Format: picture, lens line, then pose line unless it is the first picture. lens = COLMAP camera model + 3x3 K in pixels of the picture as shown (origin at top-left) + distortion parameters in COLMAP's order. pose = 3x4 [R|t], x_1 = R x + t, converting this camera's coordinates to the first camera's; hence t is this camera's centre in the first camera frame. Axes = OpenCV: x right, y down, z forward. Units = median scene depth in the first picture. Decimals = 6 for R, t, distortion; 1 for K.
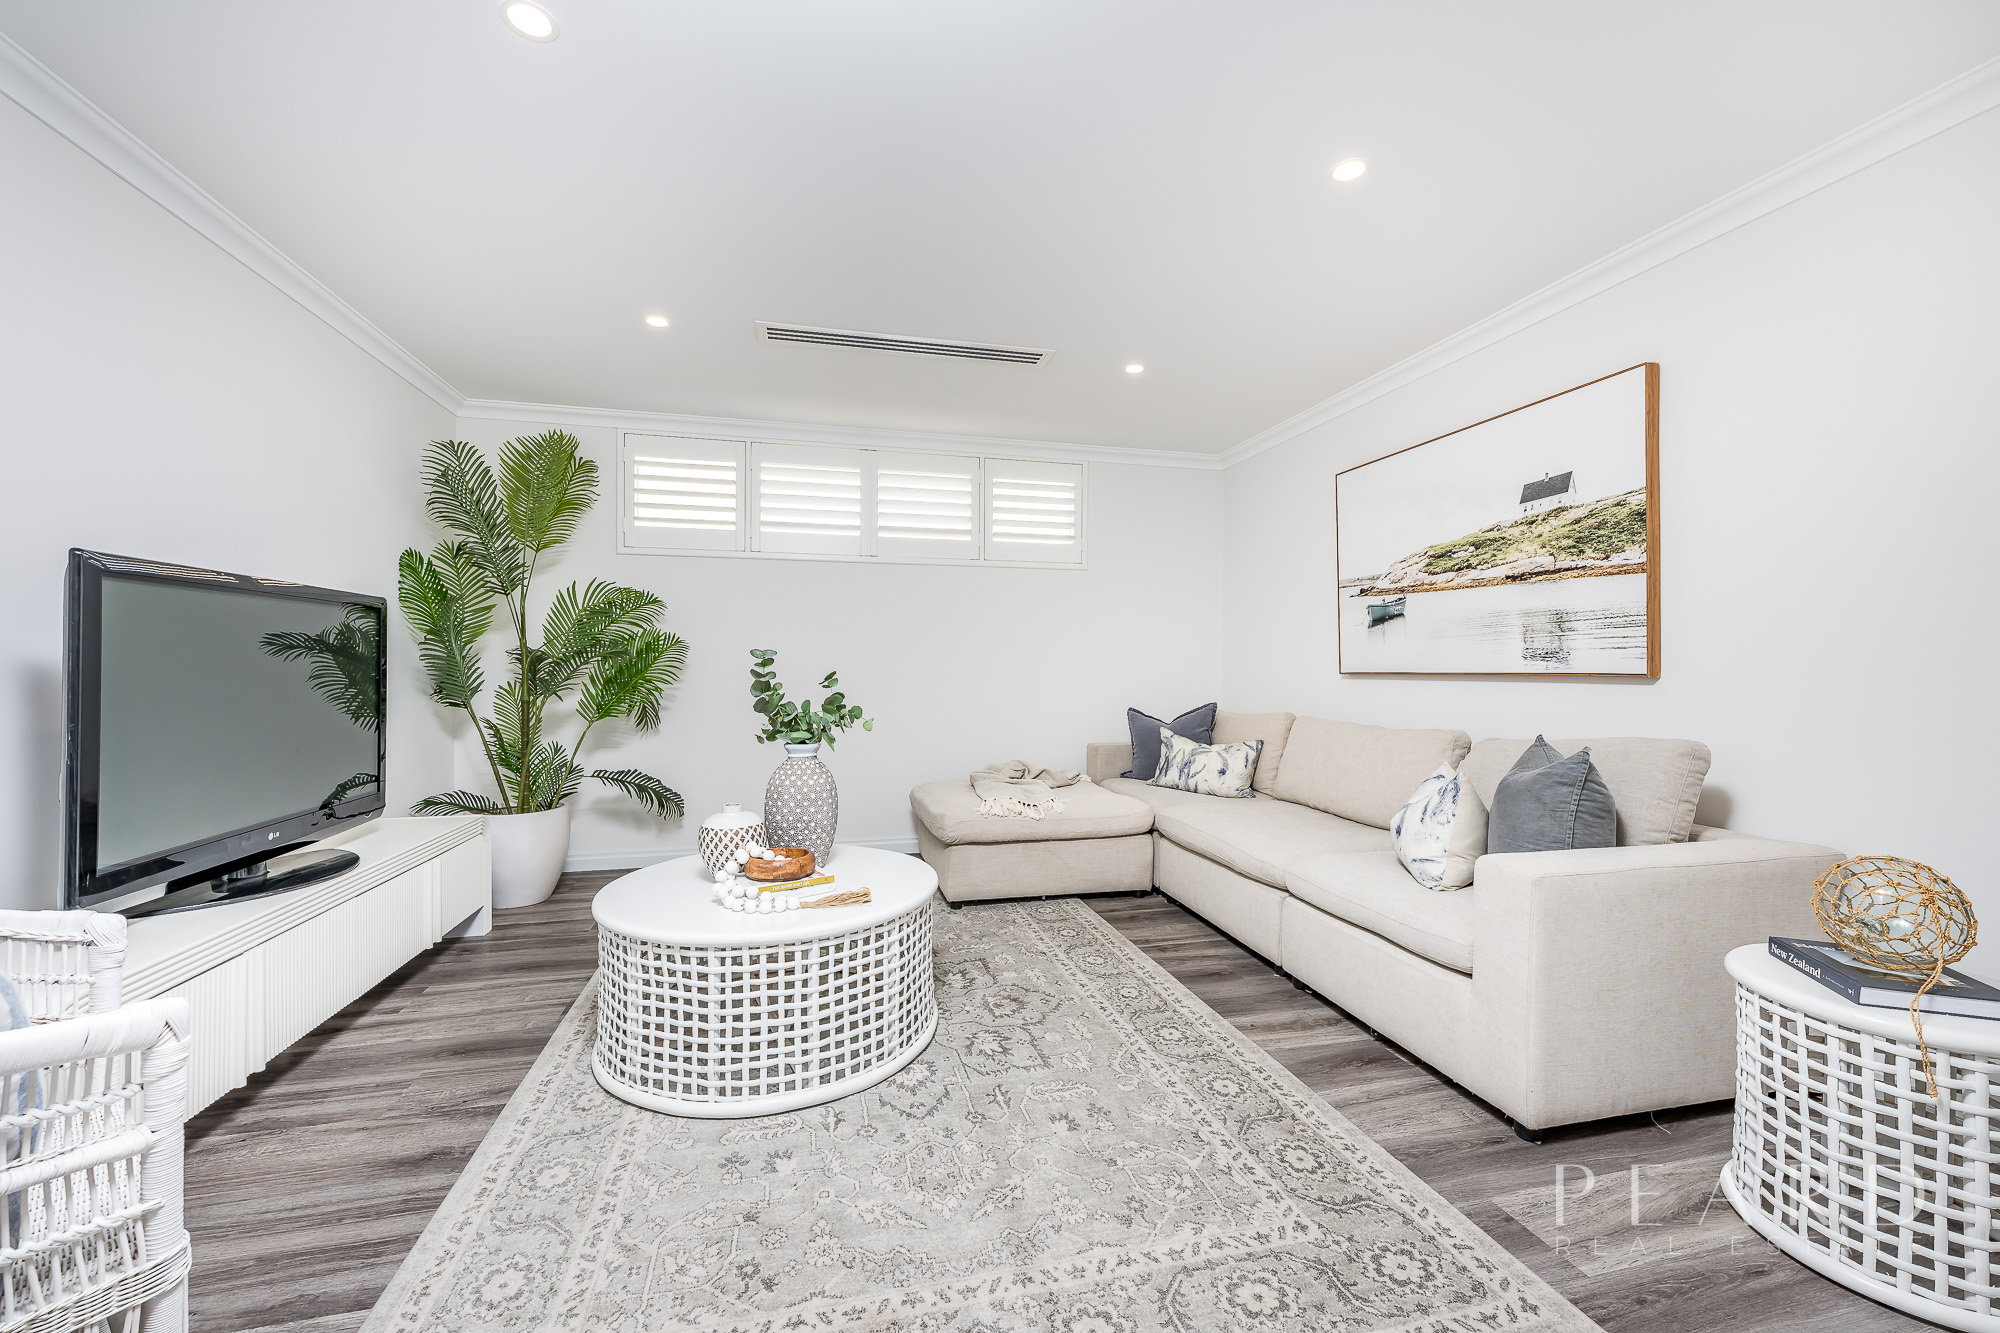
lens RADIAL K [[791.3, 0, 998.6], [0, 791.3, 669.2], [0, 0, 1]] dist [-0.001018, 0.000142]
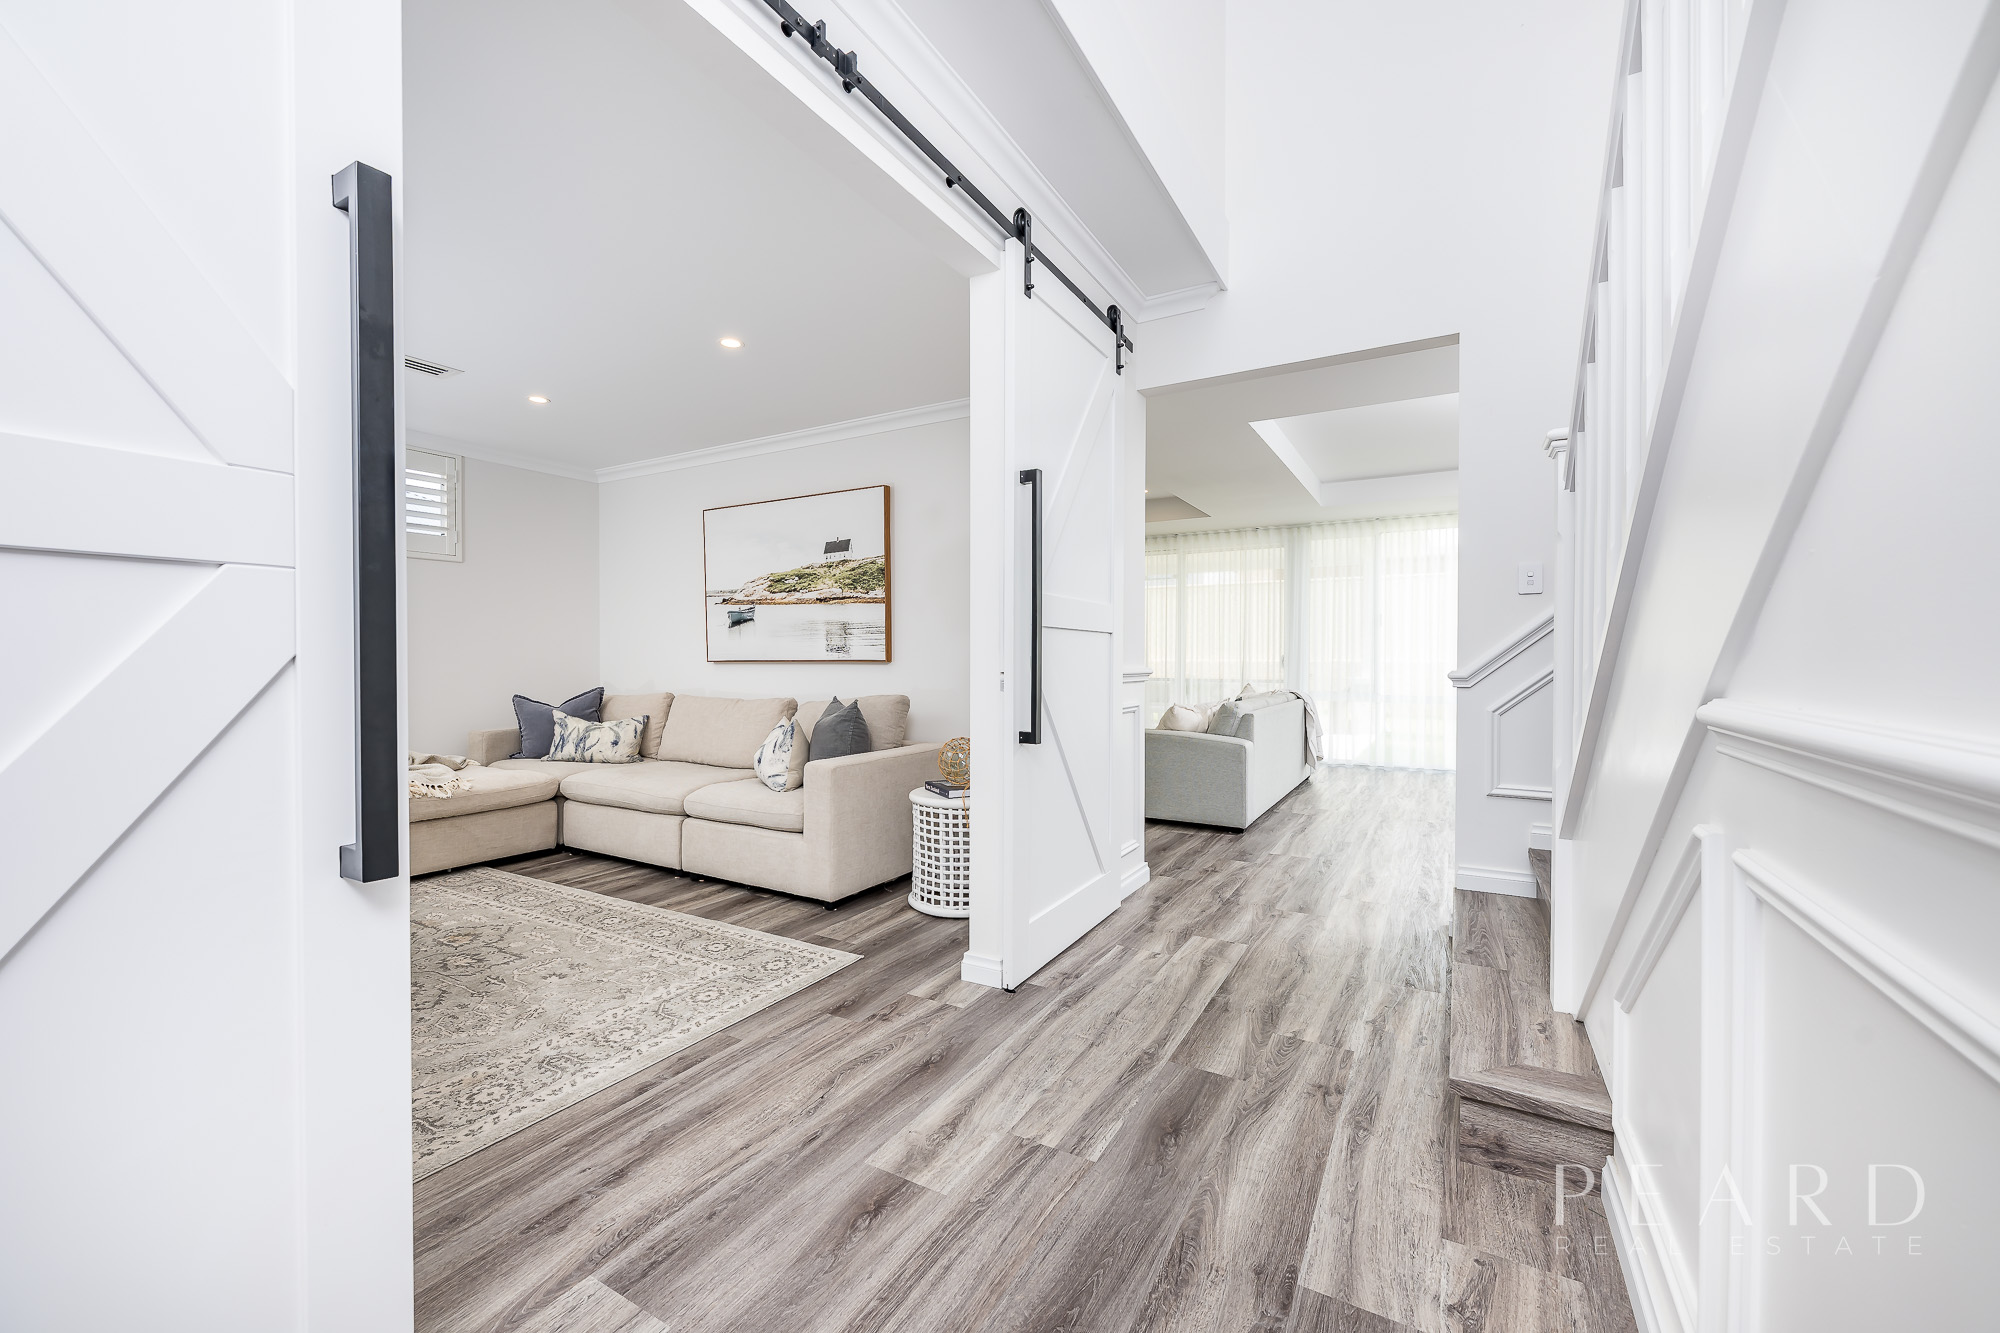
lens RADIAL K [[791.3, 0, 1003.1], [0, 791.3, 664.7], [0, 0, 1]] dist [-0.001018, 0.000142]
pose [[0.690971, -0.009895, 0.722815, -0.276373], [0.003979, 0.999943, 0.009885, -0.000299], [-0.722871, -0.003954, 0.690971, -0.409224]]
